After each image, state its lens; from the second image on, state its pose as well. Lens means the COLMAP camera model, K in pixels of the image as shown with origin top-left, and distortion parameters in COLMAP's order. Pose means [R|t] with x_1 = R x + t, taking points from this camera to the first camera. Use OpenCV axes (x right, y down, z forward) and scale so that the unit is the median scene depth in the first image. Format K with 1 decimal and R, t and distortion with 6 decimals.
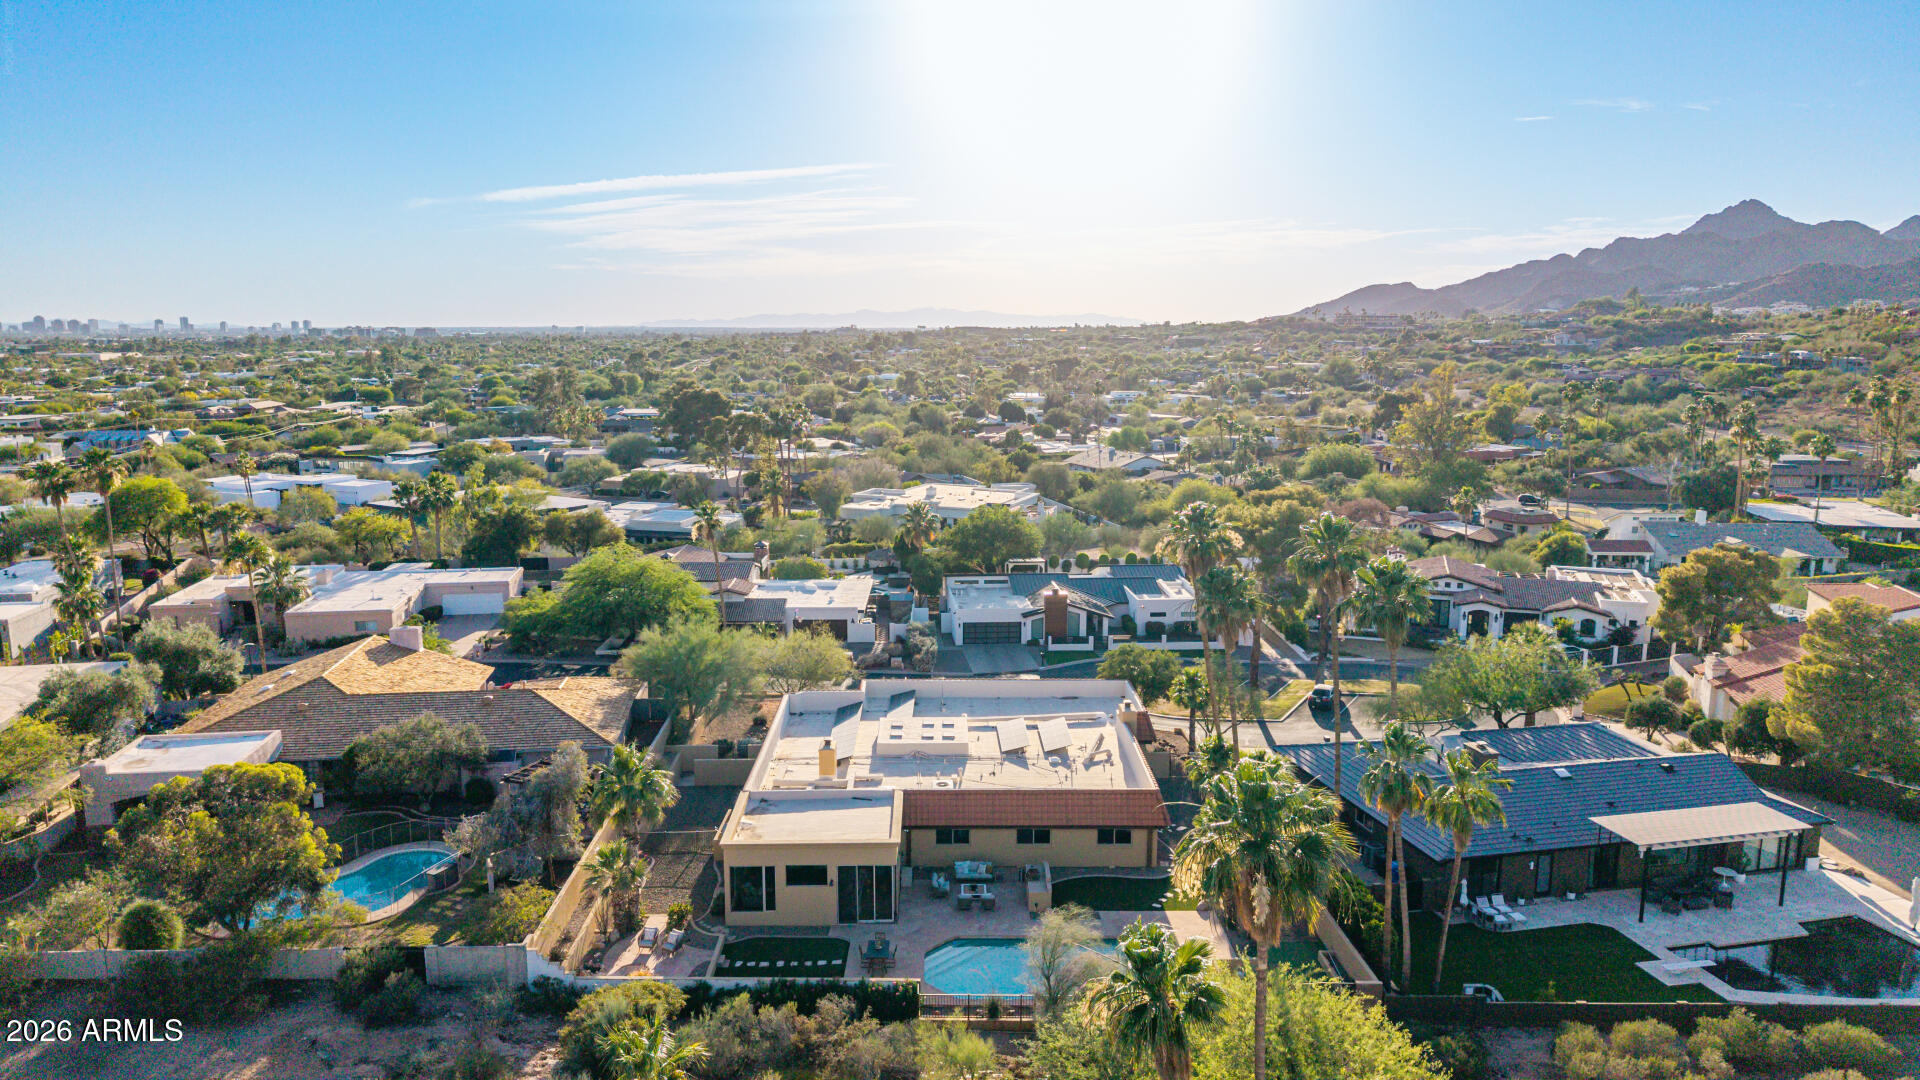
lens RADIAL K [[1292.1, 0, 965.8], [0, 1292.1, 546.6], [0, 0, 1]] dist [0.040606, -0.037244]
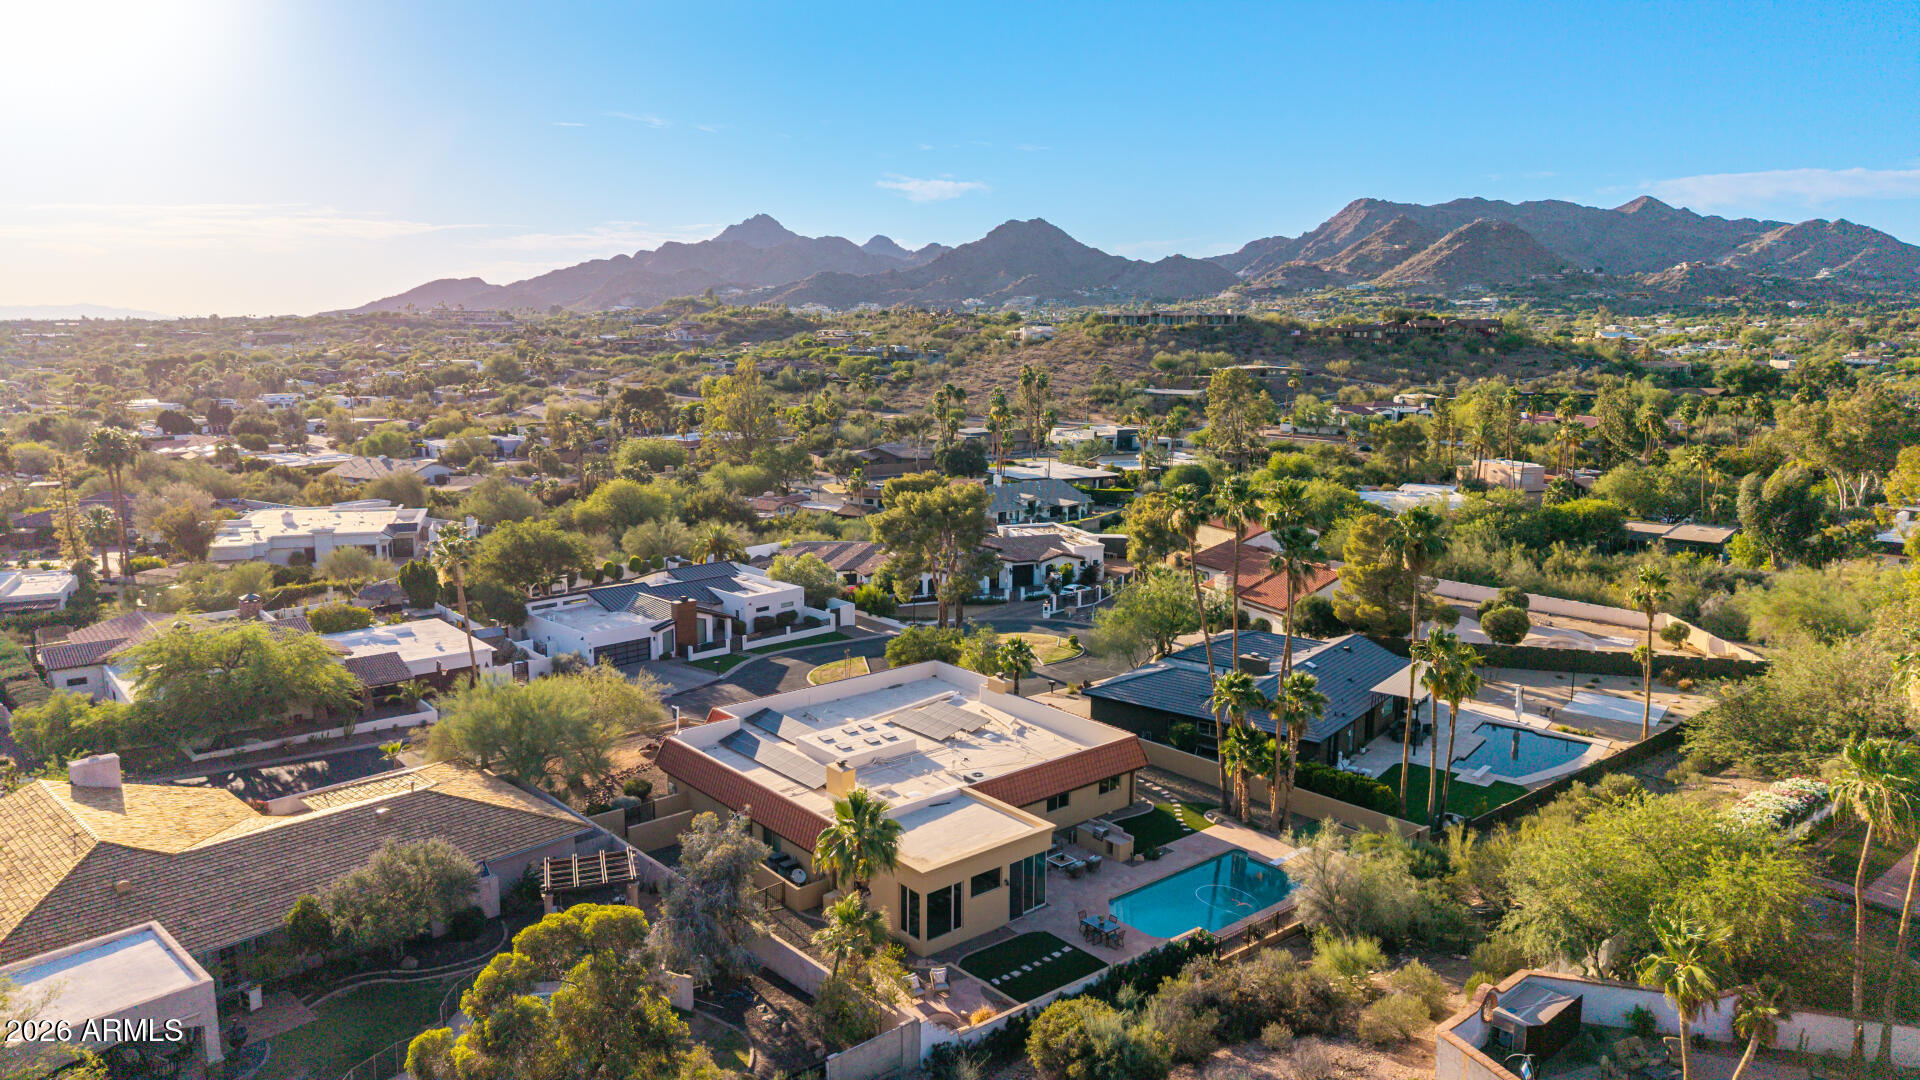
lens RADIAL K [[1292.1, 0, 964.7], [0, 1292.1, 533.7], [0, 0, 1]] dist [0.040606, -0.037244]
pose [[0.769392, -0.103507, 0.630335, -0.136866], [0.107576, 0.993686, 0.031866, -0.008201], [-0.629654, 0.043291, 0.775669, 0.043286]]
